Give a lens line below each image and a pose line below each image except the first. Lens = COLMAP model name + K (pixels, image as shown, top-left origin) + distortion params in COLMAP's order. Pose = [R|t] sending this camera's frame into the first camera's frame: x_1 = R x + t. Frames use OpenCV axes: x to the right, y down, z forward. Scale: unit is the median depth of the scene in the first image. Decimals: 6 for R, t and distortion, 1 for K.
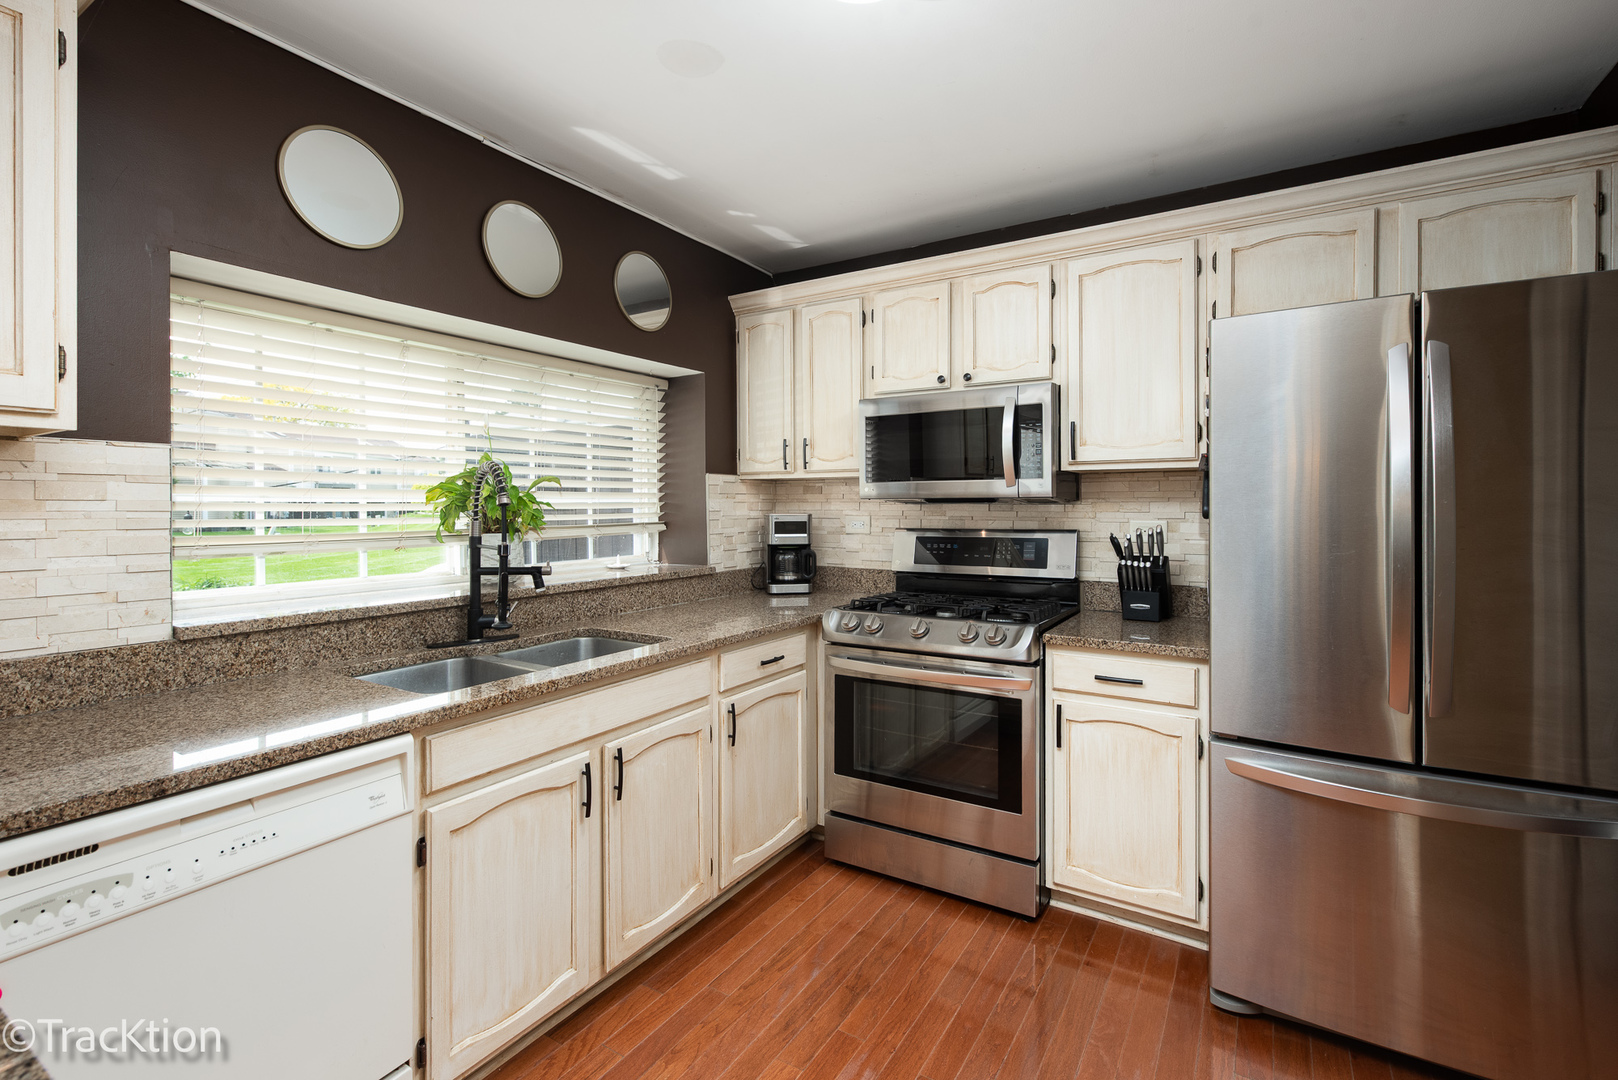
lens RADIAL K [[734.0, 0, 796.2], [0, 734.0, 507.2], [0, 0, 1]] dist [0.006369, -0.000782]
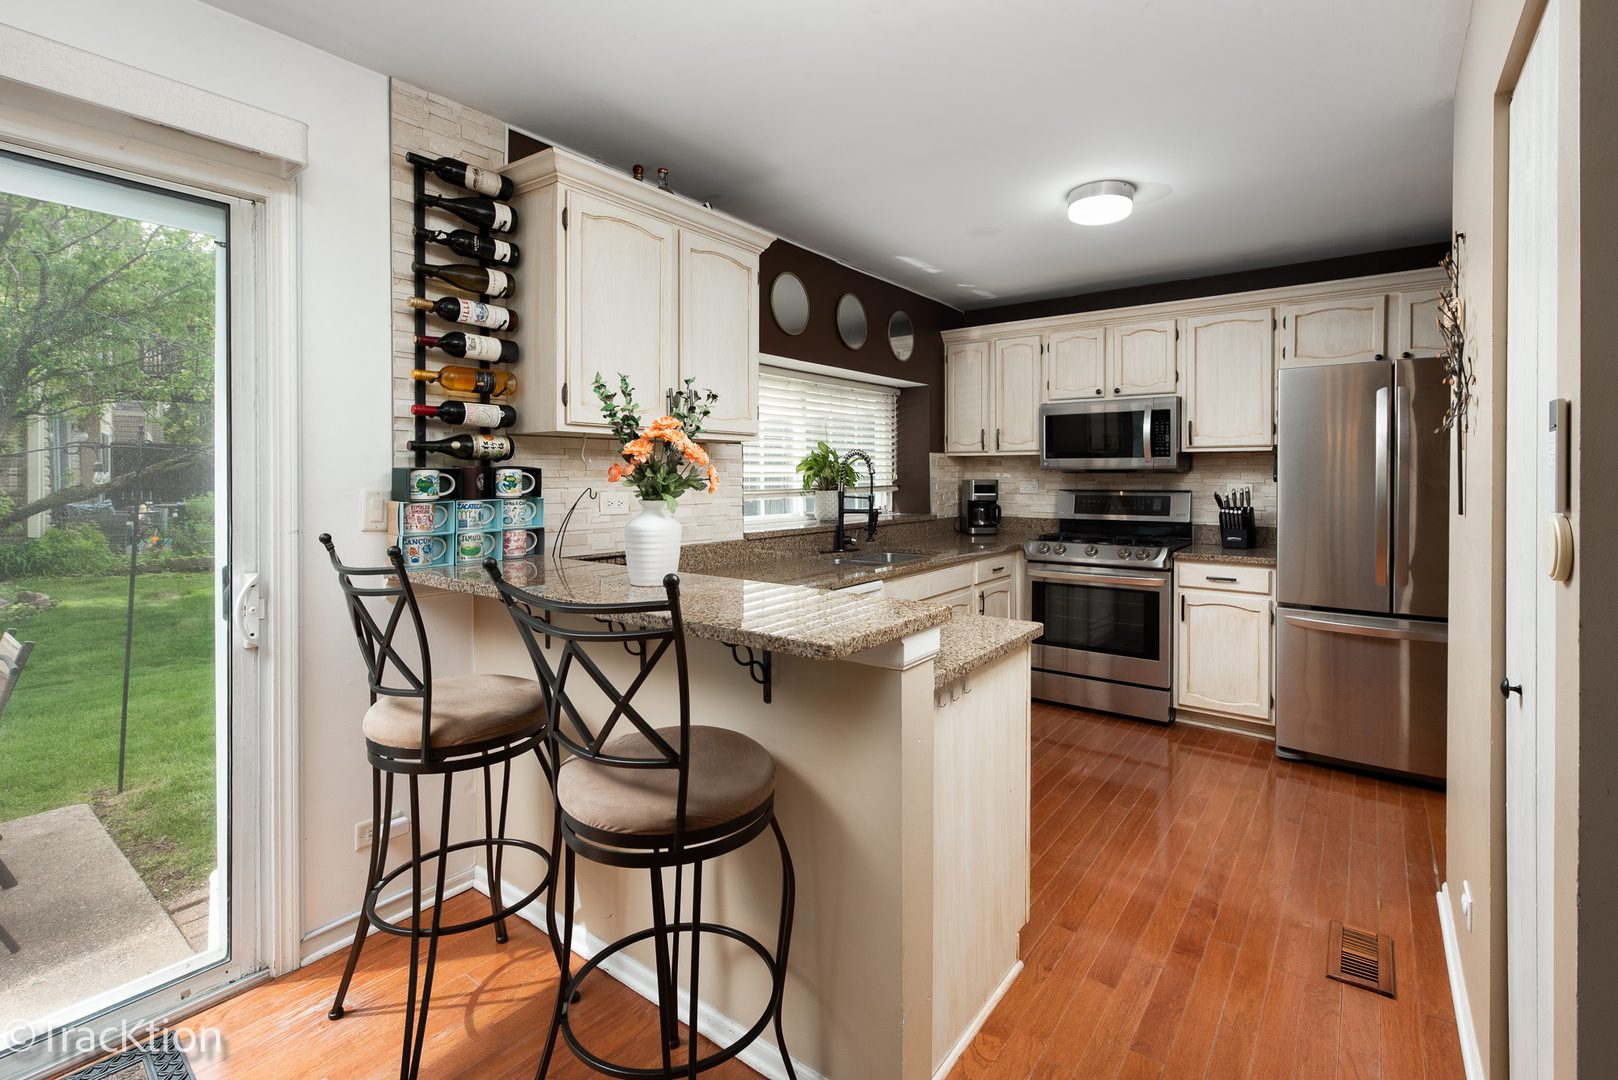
lens RADIAL K [[734.0, 0, 805.6], [0, 734.0, 481.1], [0, 0, 1]] dist [0.006369, -0.000782]
pose [[0.996820, 0.002905, -0.079632, -0.310365], [-0.002328, 0.999970, 0.007347, 0.002261], [0.079651, -0.007138, 0.996797, -0.618798]]
